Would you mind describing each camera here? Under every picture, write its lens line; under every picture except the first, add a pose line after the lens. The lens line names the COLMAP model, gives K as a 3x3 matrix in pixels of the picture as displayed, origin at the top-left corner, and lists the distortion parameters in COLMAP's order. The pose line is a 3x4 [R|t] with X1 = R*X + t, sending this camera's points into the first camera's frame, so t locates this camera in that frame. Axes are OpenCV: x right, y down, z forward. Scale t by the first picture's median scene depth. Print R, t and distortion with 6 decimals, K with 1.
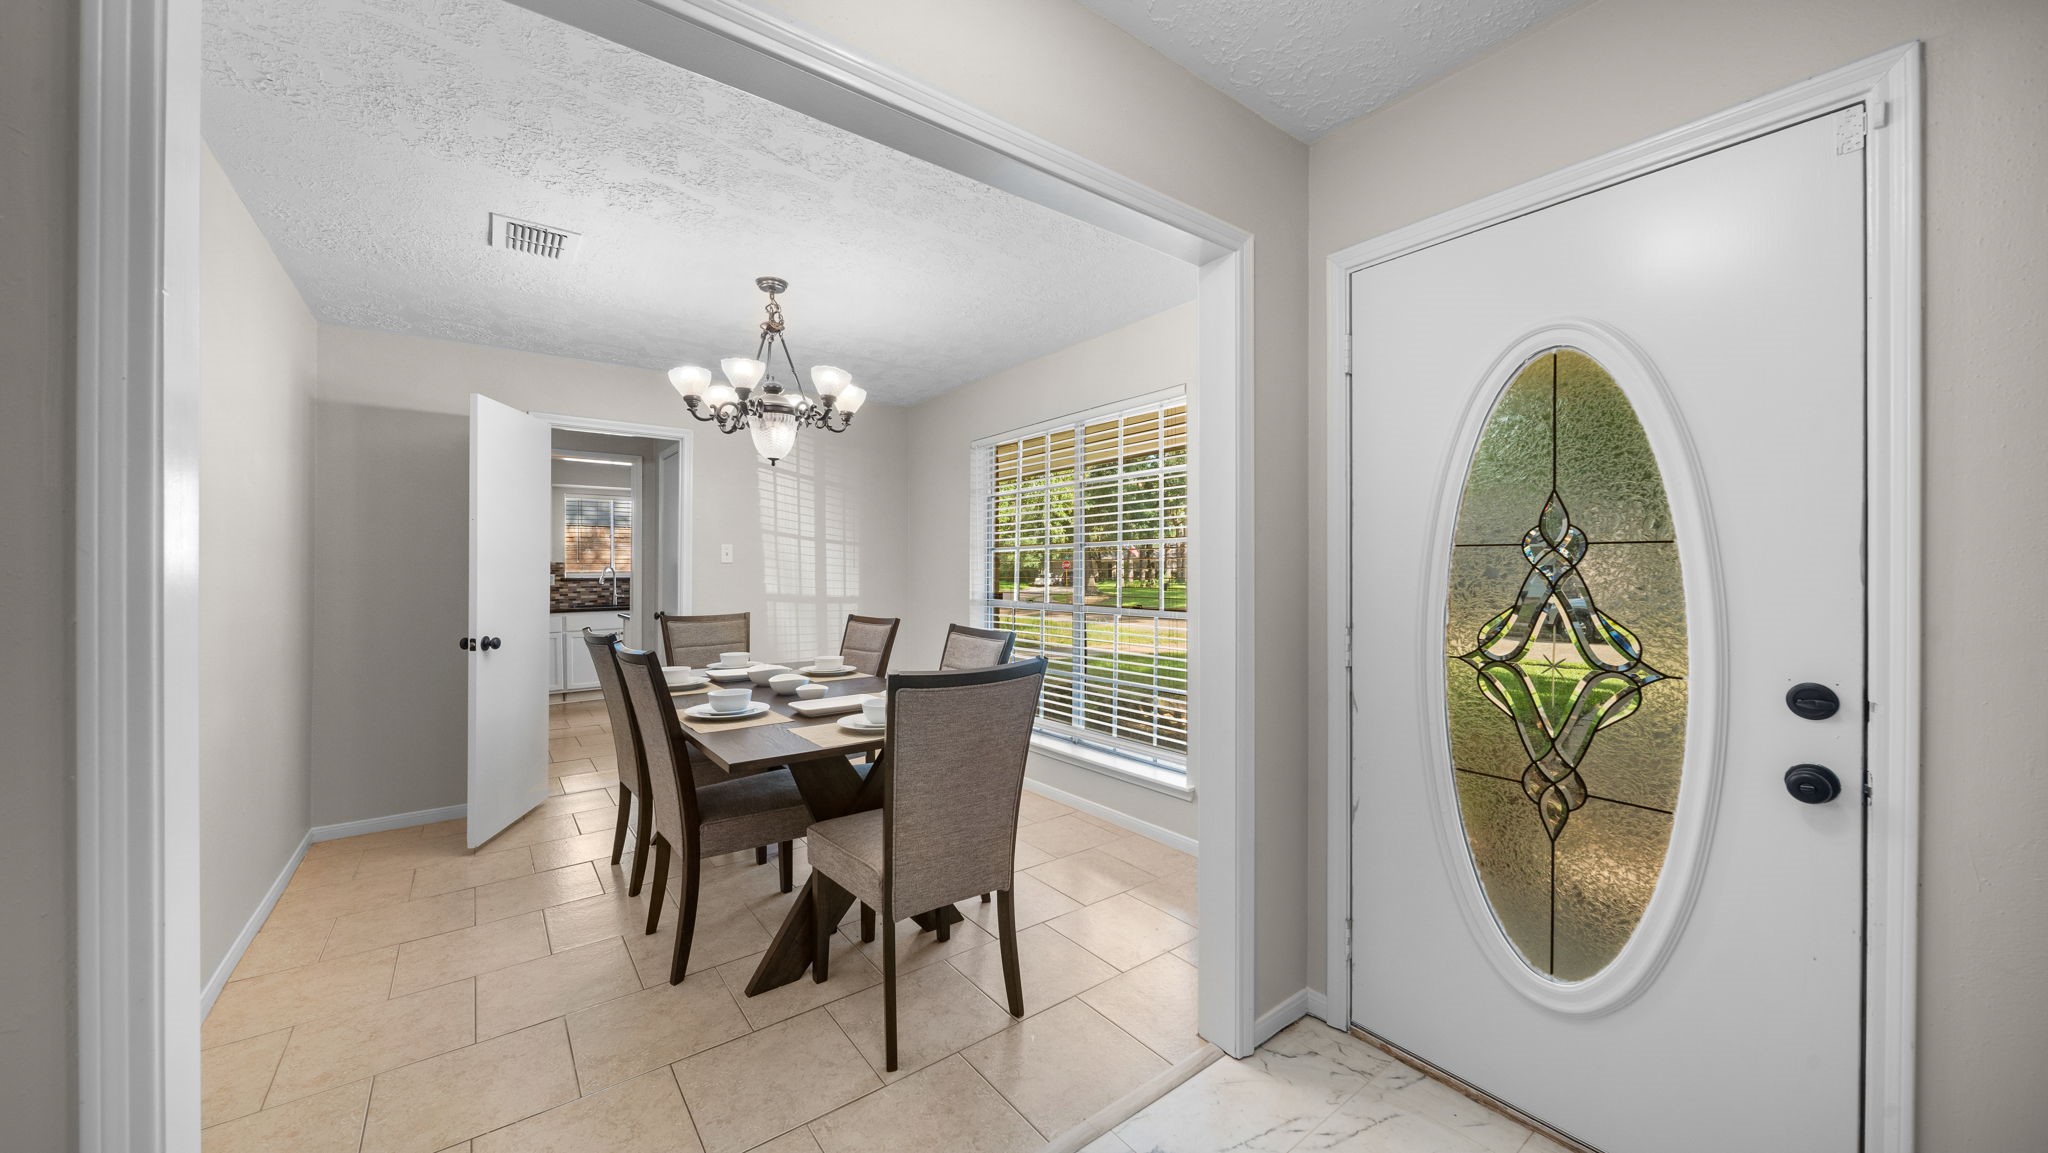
lens RADIAL K [[719.5, 0, 1024.0], [0, 719.5, 576.5], [0, 0, 1]] dist [-0.006398, -0.000123]
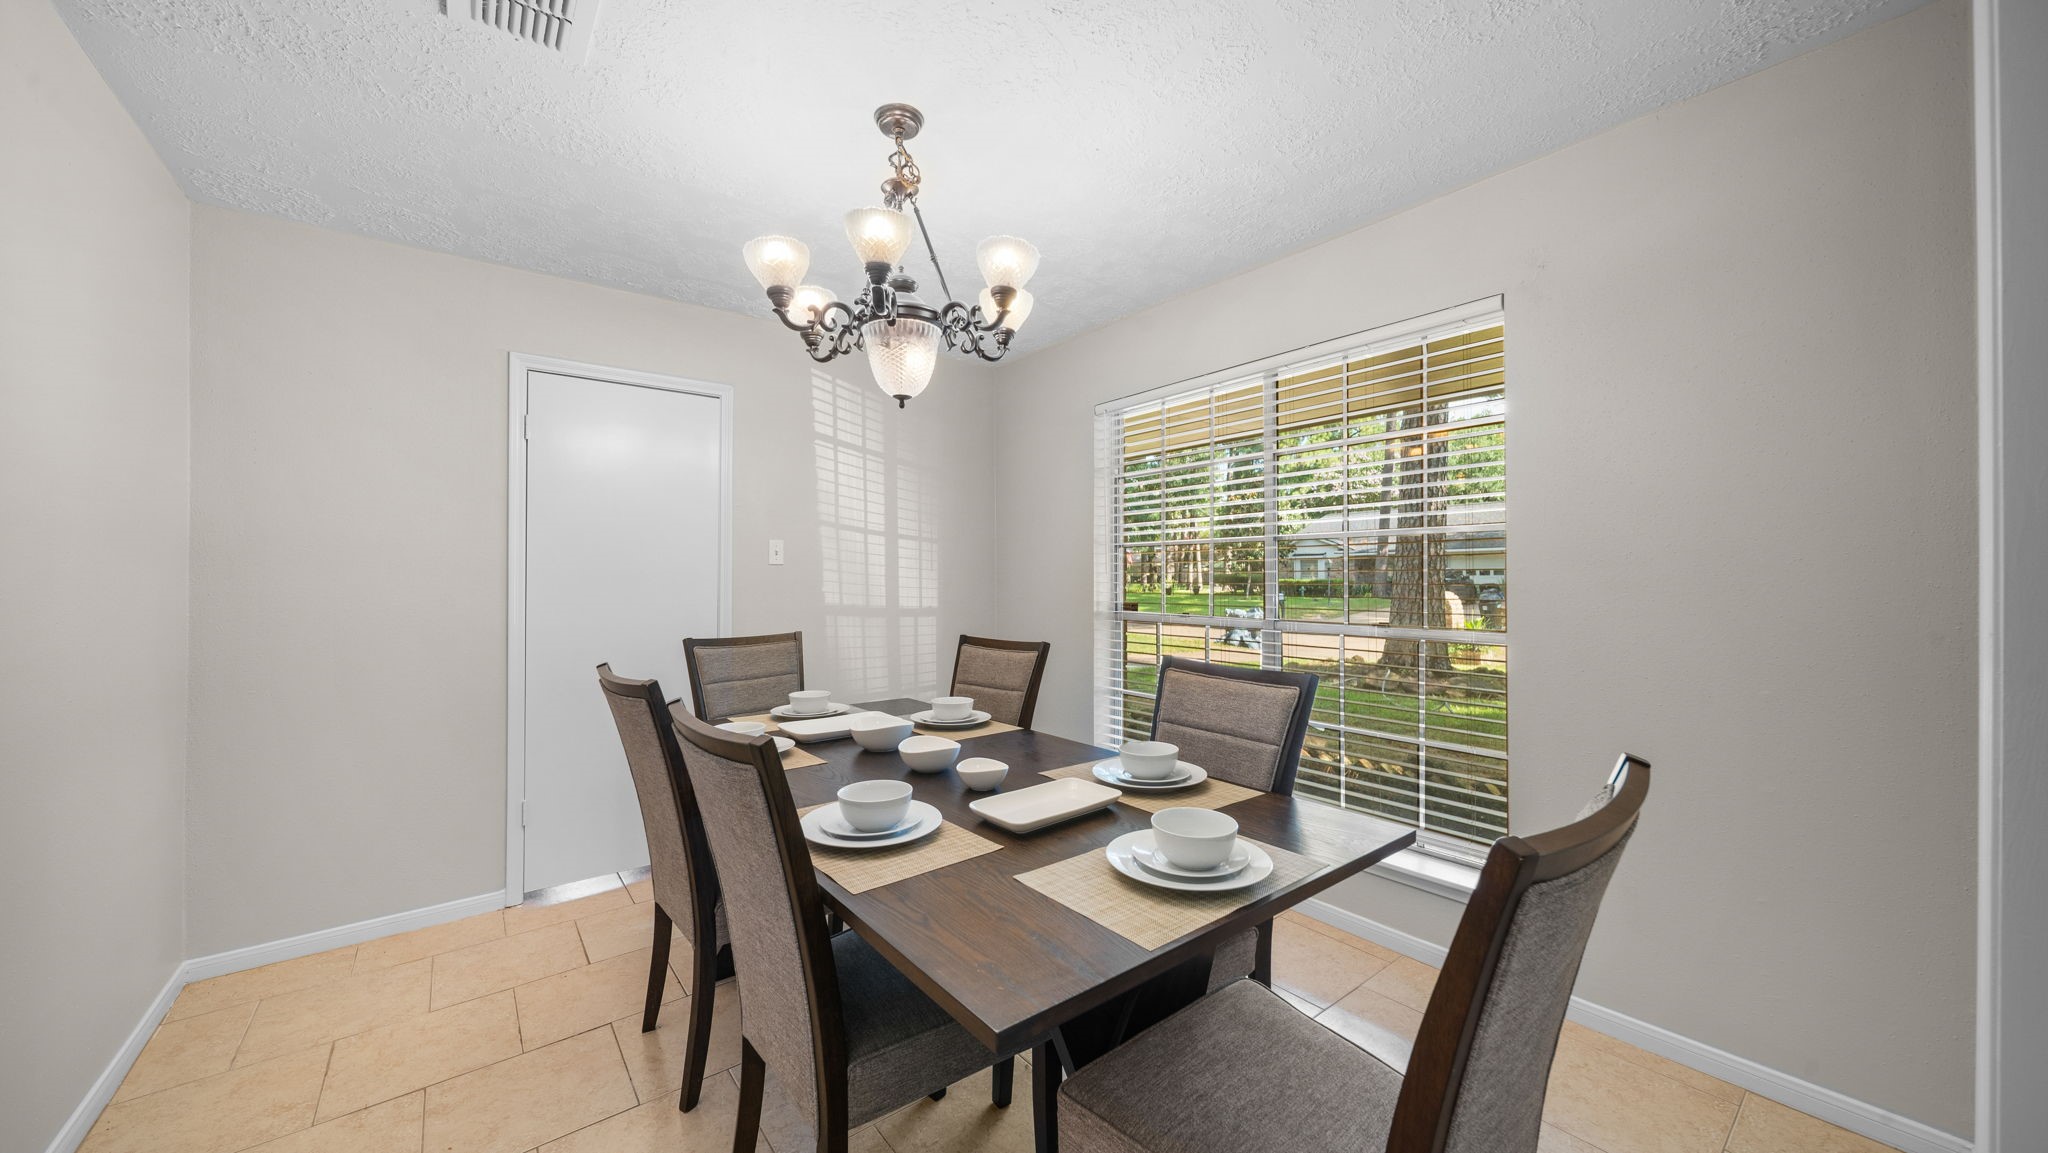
lens RADIAL K [[730.5, 0, 1026.8], [0, 730.5, 580.6], [0, 0, 1]] dist [-0.005073, -0.000213]
pose [[0.999915, -0.002932, 0.012666, -0.191392], [0.002940, 0.999995, -0.000618, -0.001087], [-0.012664, 0.000655, 0.999920, 0.276085]]
